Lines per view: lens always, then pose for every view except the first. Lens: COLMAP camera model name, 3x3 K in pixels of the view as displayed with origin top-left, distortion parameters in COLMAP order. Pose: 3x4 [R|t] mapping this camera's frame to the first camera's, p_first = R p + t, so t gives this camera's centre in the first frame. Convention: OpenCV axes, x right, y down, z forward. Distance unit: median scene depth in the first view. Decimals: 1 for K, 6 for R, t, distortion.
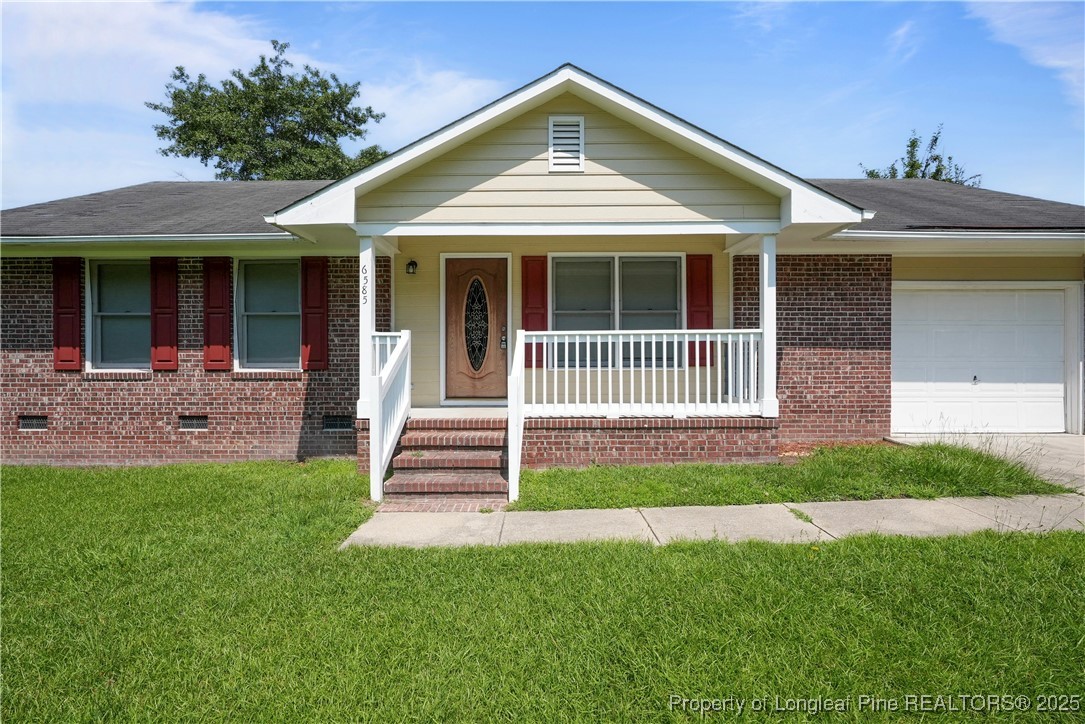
lens RADIAL K [[490.8, 0, 539.8], [0, 490.8, 359.0], [0, 0, 1]] dist [-0.008417, 0.002513]
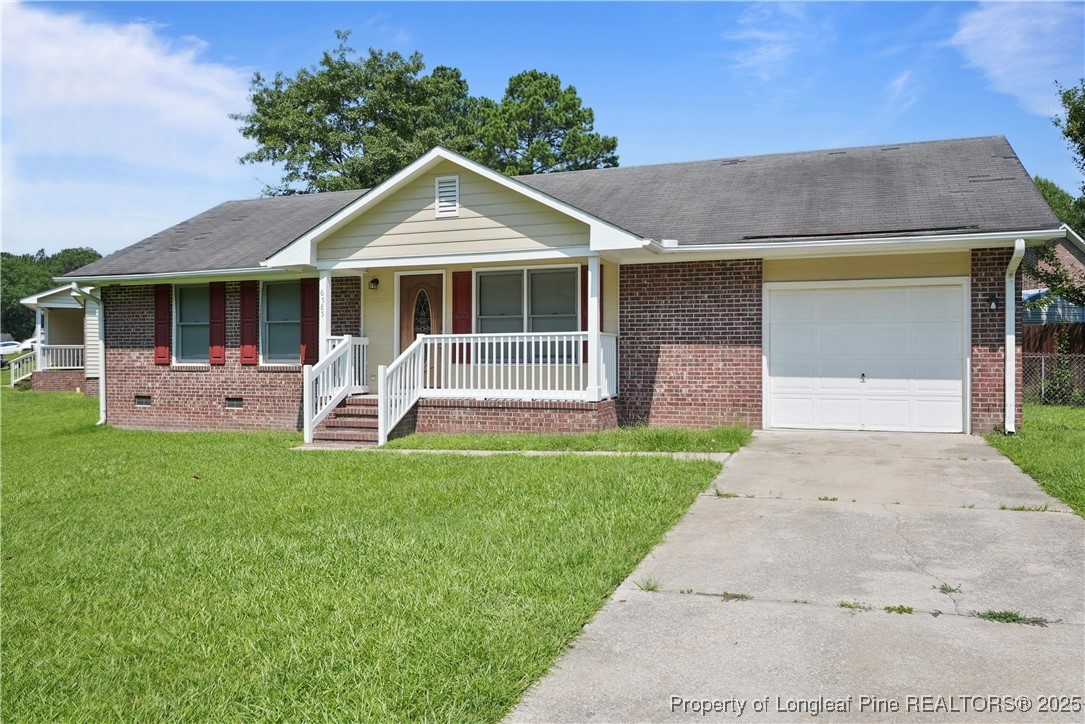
lens RADIAL K [[845.8, 0, 540.9], [0, 845.8, 362.8], [0, 0, 1]] dist [-0.001152, -0.008148]
pose [[0.933750, 0.003521, -0.357909, 0.928024], [-0.005429, 0.999976, -0.004326, 0.024531], [0.357885, 0.005982, 0.933747, -0.888622]]
